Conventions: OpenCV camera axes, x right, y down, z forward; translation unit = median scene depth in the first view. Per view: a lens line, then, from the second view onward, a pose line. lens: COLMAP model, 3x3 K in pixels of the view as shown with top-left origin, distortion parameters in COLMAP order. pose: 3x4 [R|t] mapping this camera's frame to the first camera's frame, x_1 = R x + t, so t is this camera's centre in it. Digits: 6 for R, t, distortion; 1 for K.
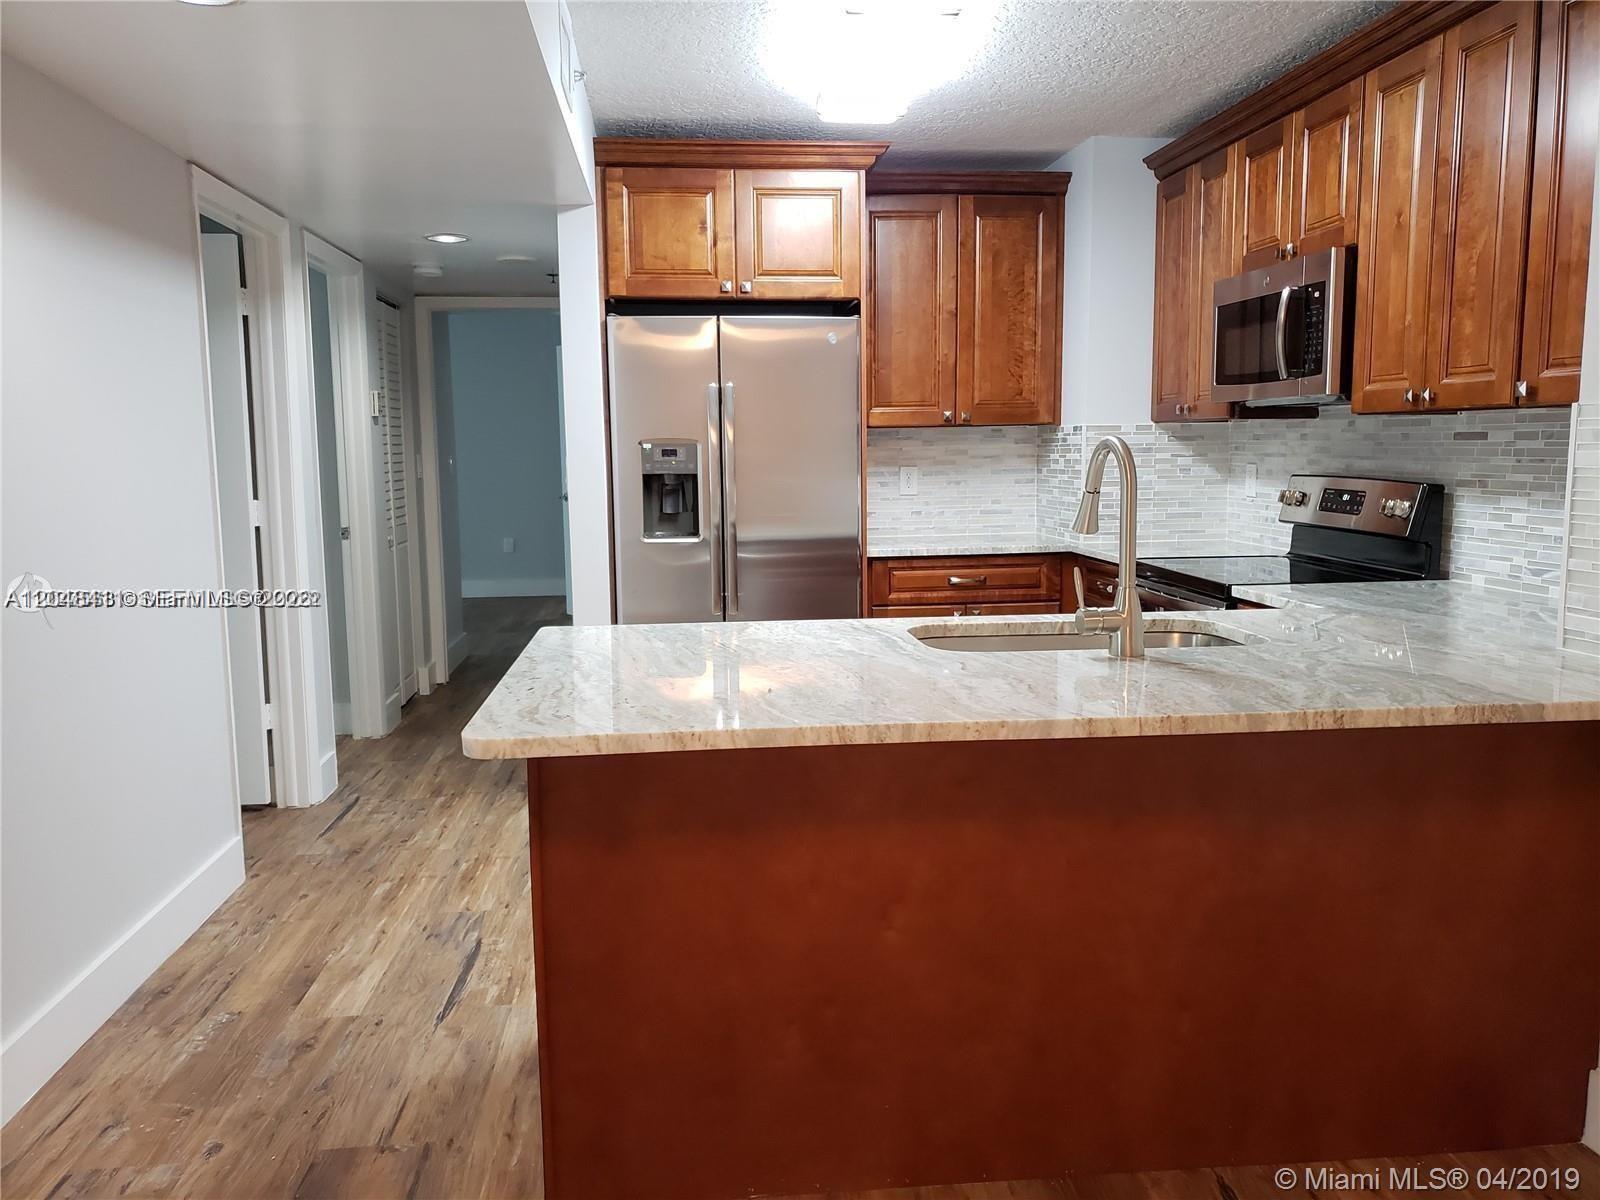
lens RADIAL K [[1248.5, 0, 800.0], [0, 1248.5, 589.1], [0, 0, 1]] dist [0.030972, -0.013398]
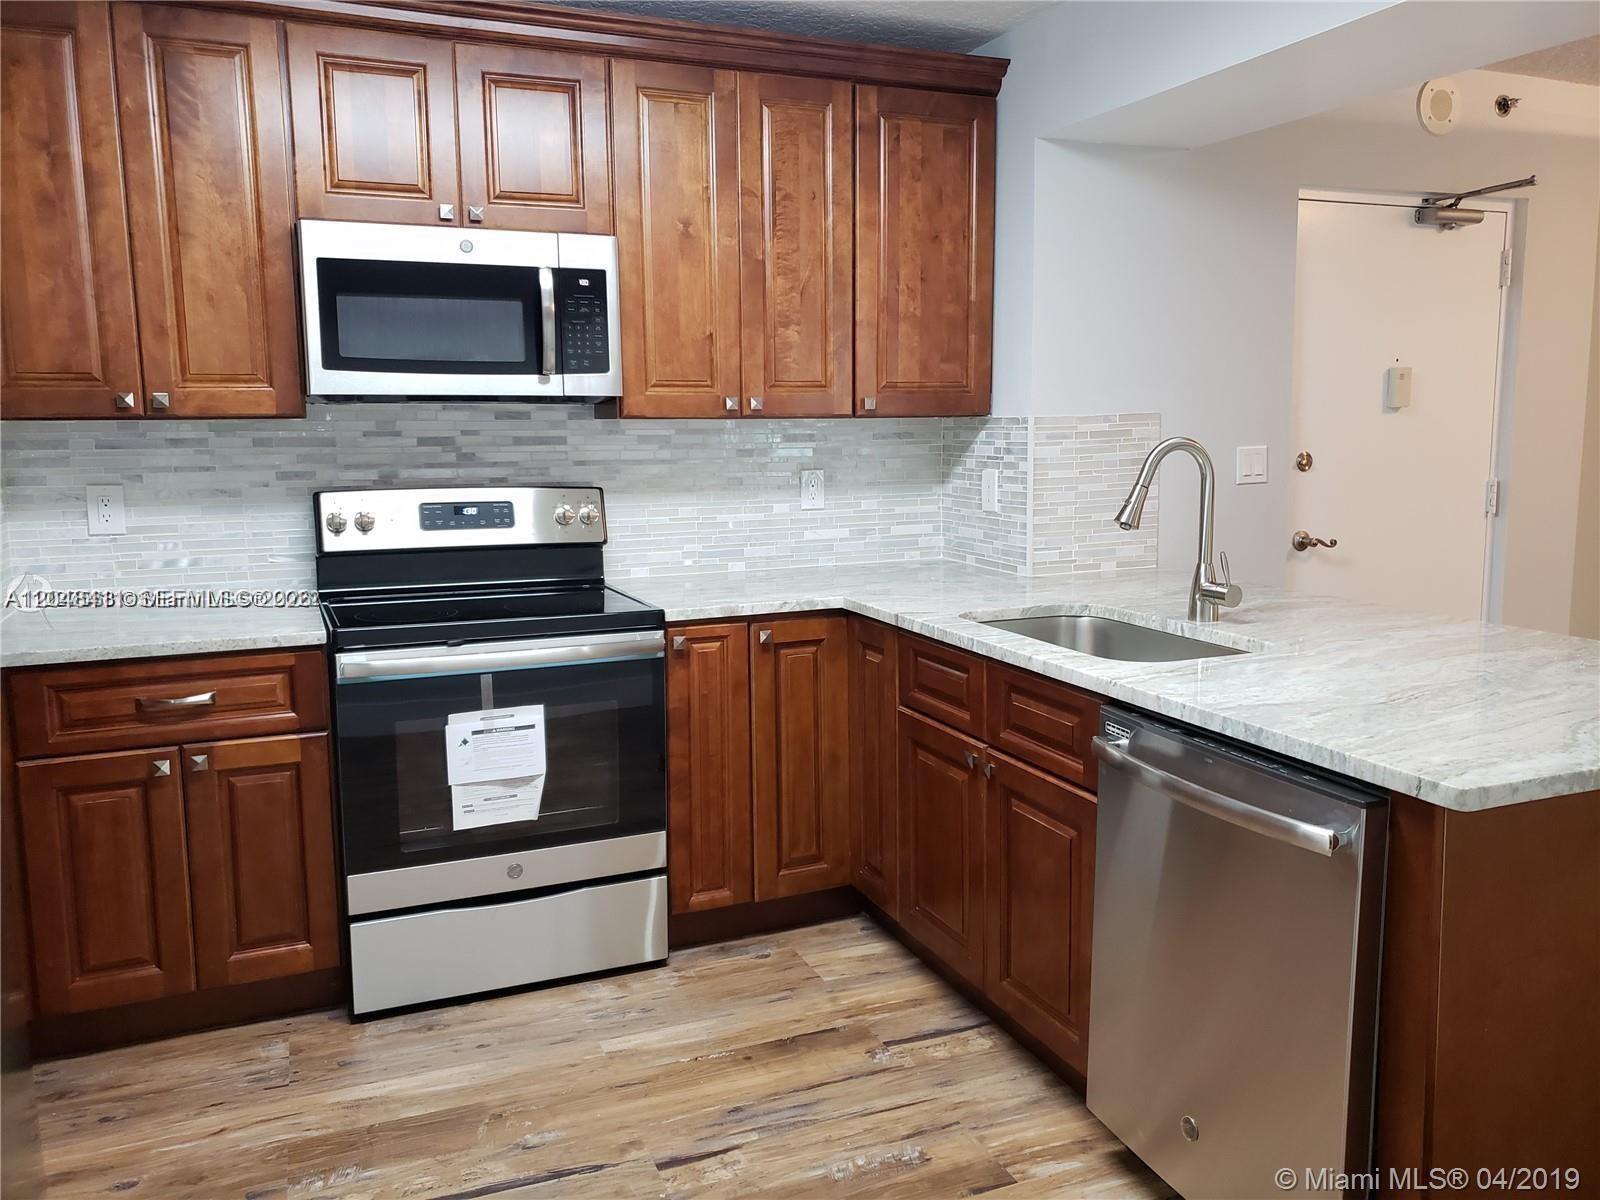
lens RADIAL K [[1248.5, 0, 811.1], [0, 1248.5, 568.0], [0, 0, 1]] dist [0.030972, -0.013398]
pose [[-0.292107, -0.099911, 0.951153, -0.403172], [0.121864, 0.982533, 0.140632, -0.111349], [-0.948590, 0.156991, -0.274829, 0.893032]]
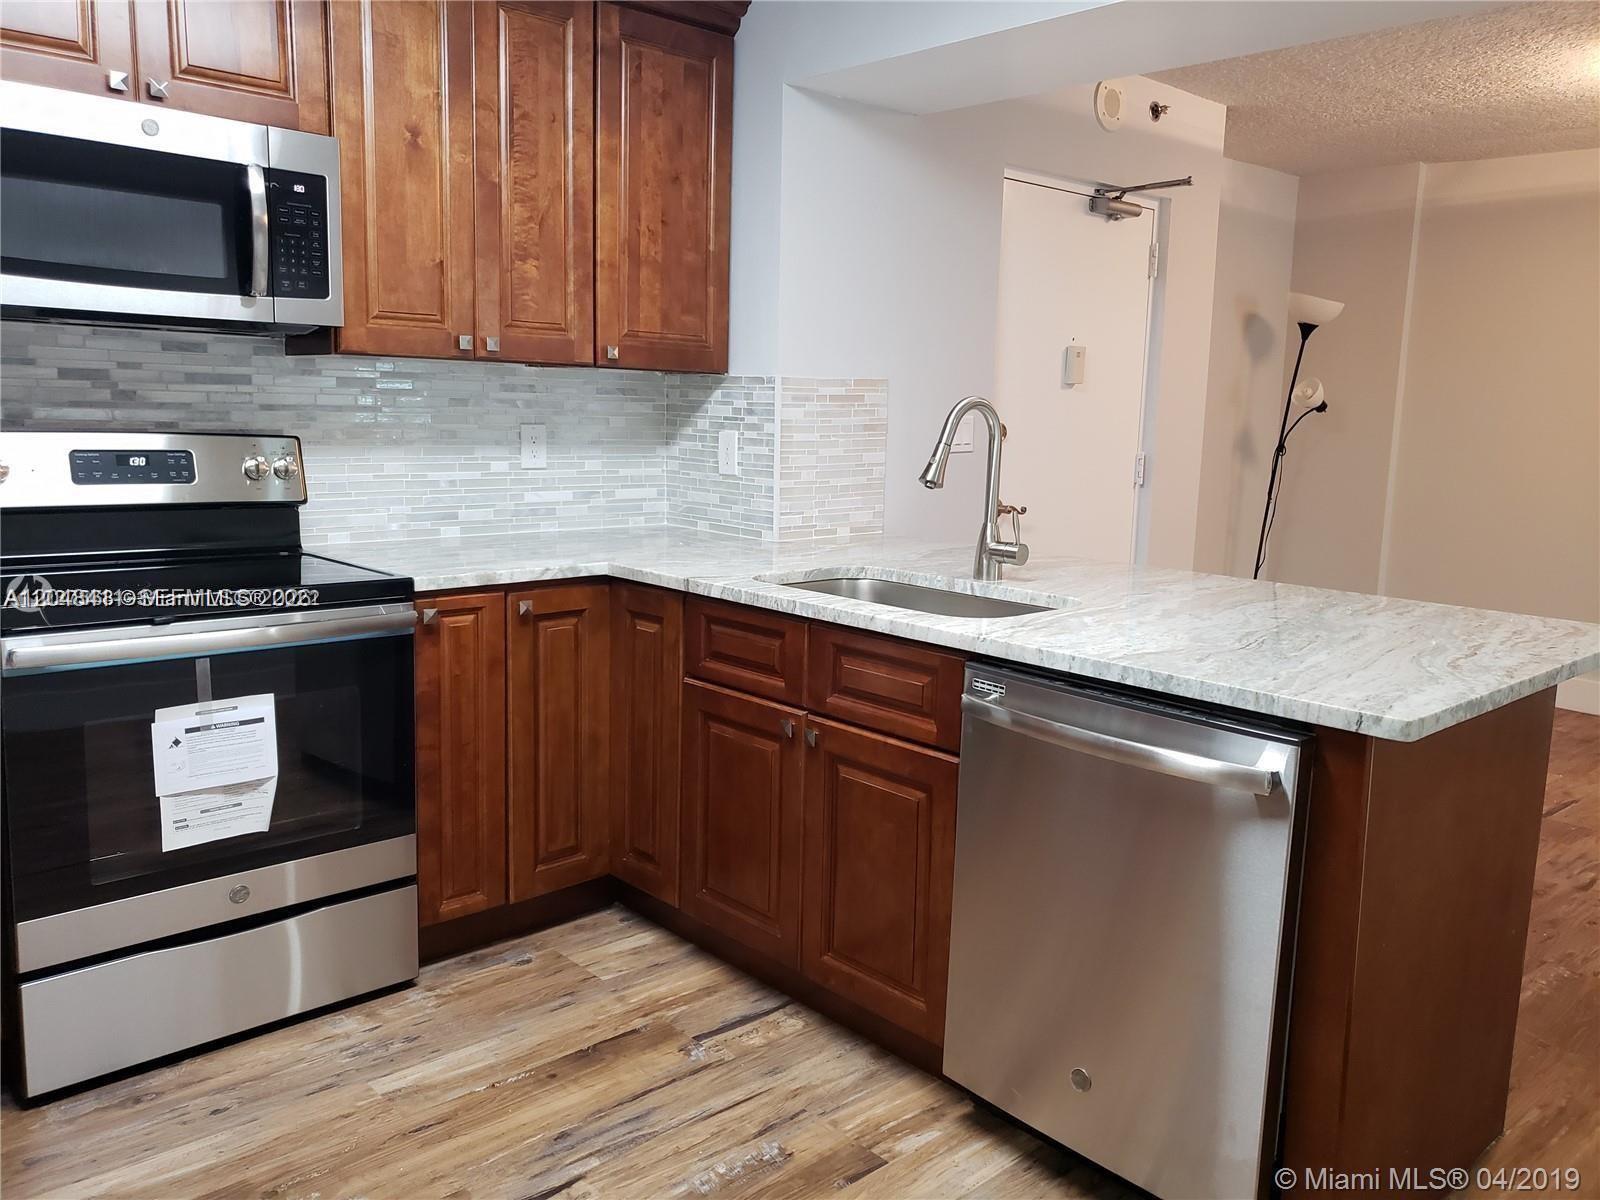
lens RADIAL K [[1248.5, 0, 793.7], [0, 1248.5, 576.9], [0, 0, 1]] dist [0.030972, -0.013398]
pose [[-0.596340, -0.114642, 0.794504, -0.308572], [0.073536, 0.977786, 0.196283, -0.105918], [-0.799357, 0.175476, -0.574662, 0.982115]]
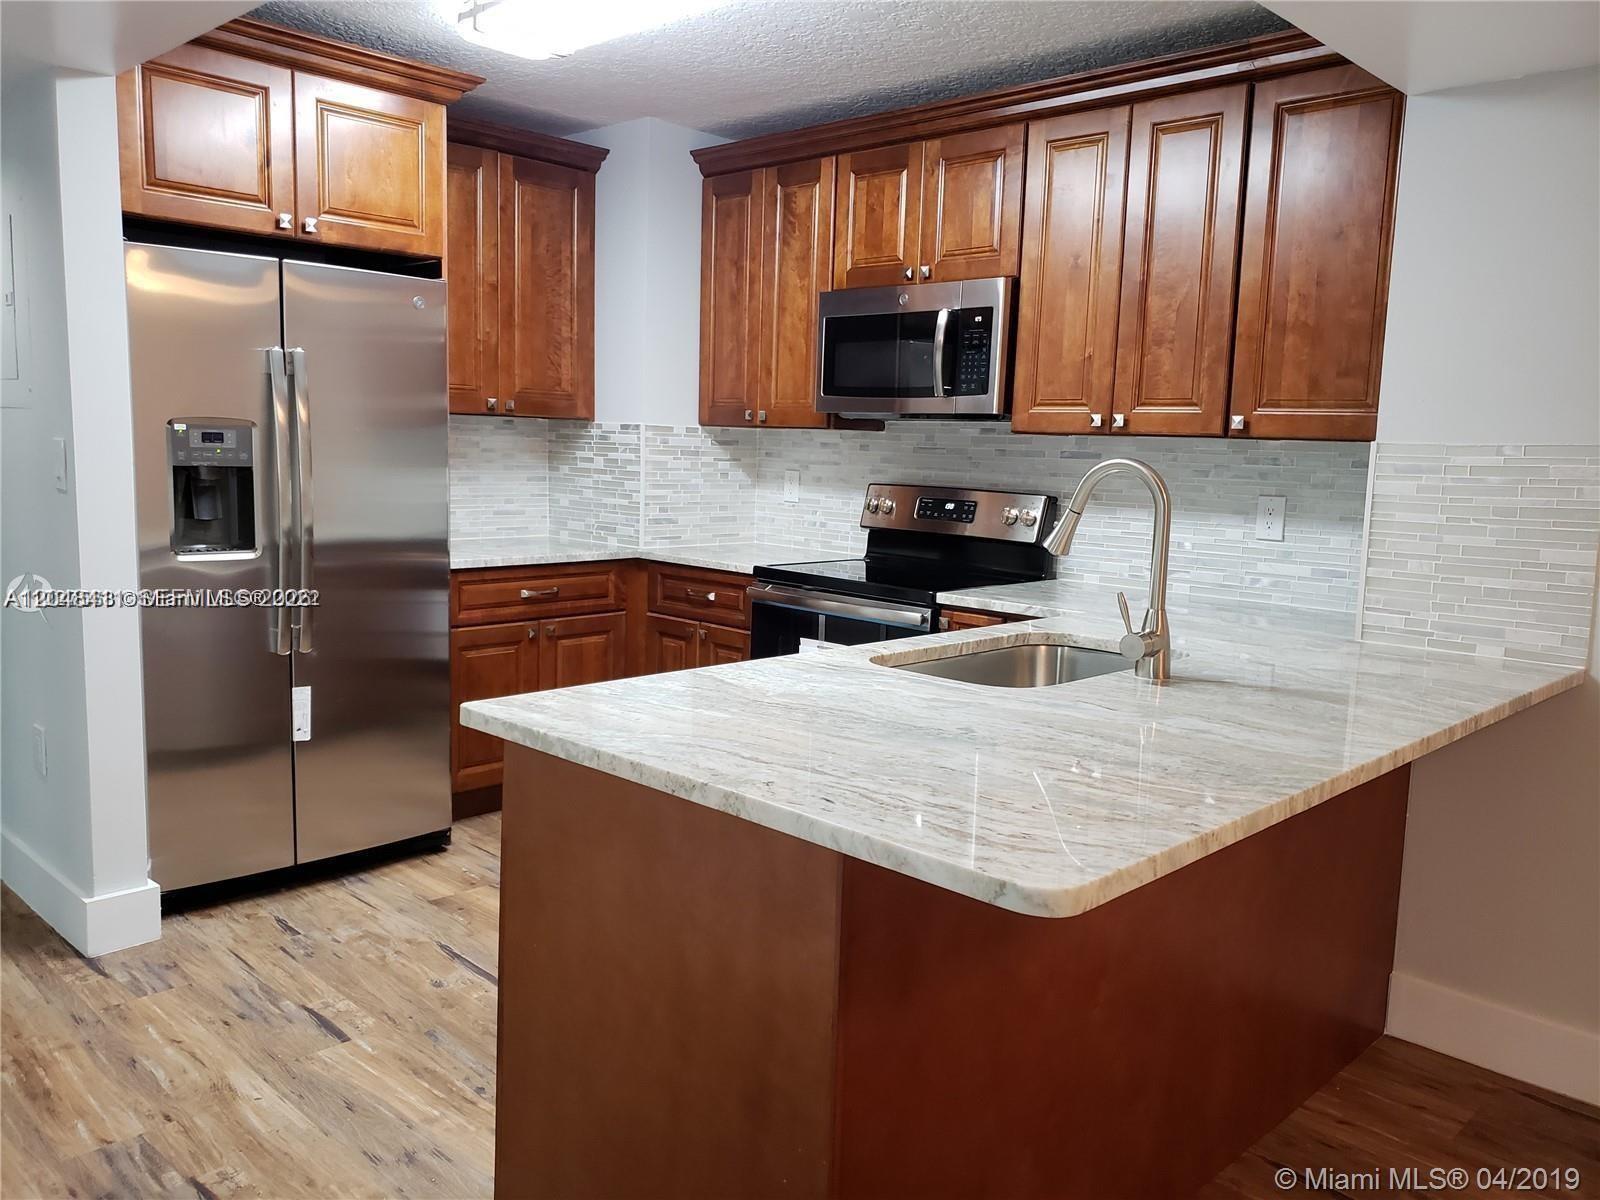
lens RADIAL K [[1248.5, 0, 787.7], [0, 1248.5, 596.9], [0, 0, 1]] dist [0.030972, -0.013398]
pose [[0.769136, -0.045199, 0.637484, -0.323951], [0.033479, 0.998976, 0.030436, -0.027671], [-0.638207, -0.002067, 0.769862, 0.221790]]
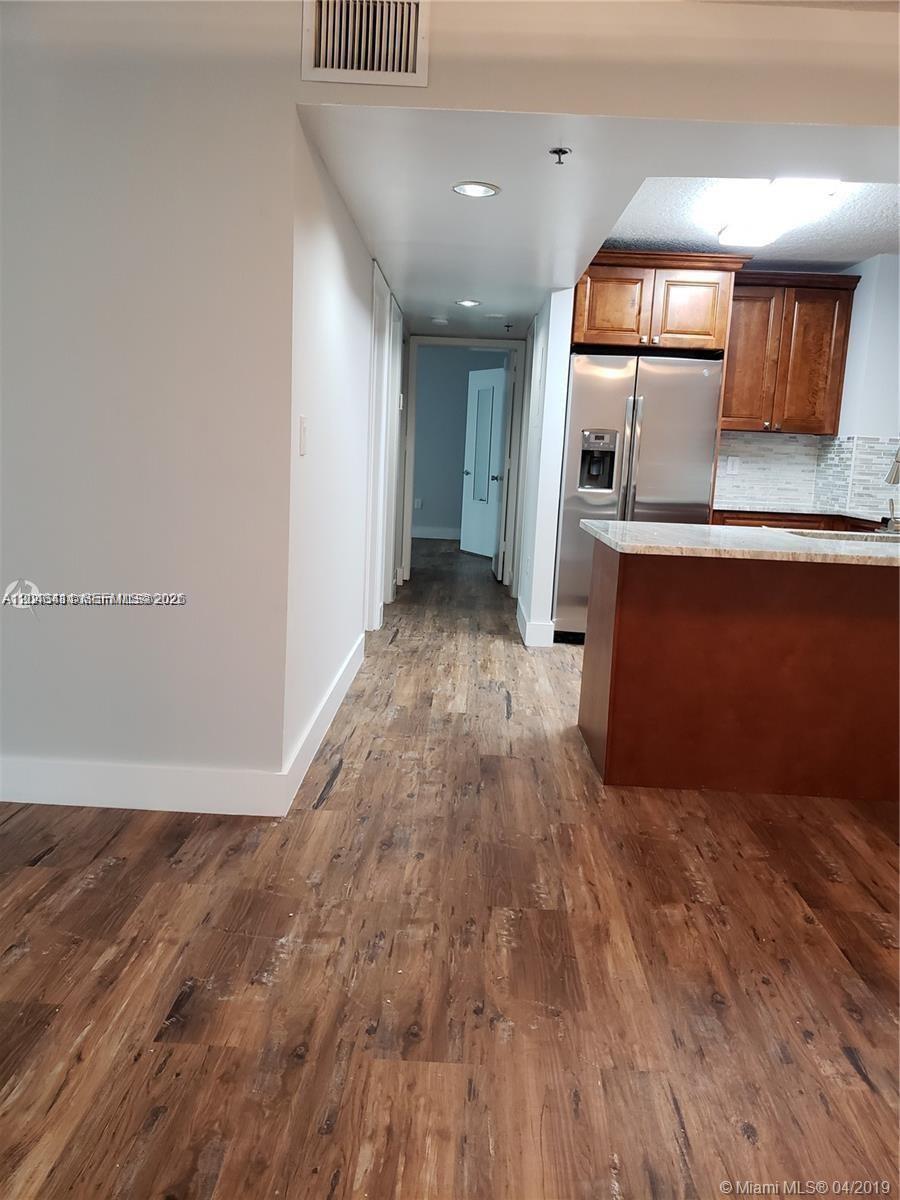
lens RADIAL K [[936.4, 0, 440.9], [0, 936.4, 594.9], [0, 0, 1]] dist [0.030972, -0.013398]
pose [[0.990021, 0.078353, -0.117125, -0.154785], [-0.073953, 0.996399, 0.041461, 0.066008], [0.119952, -0.032386, 0.992251, -0.290325]]
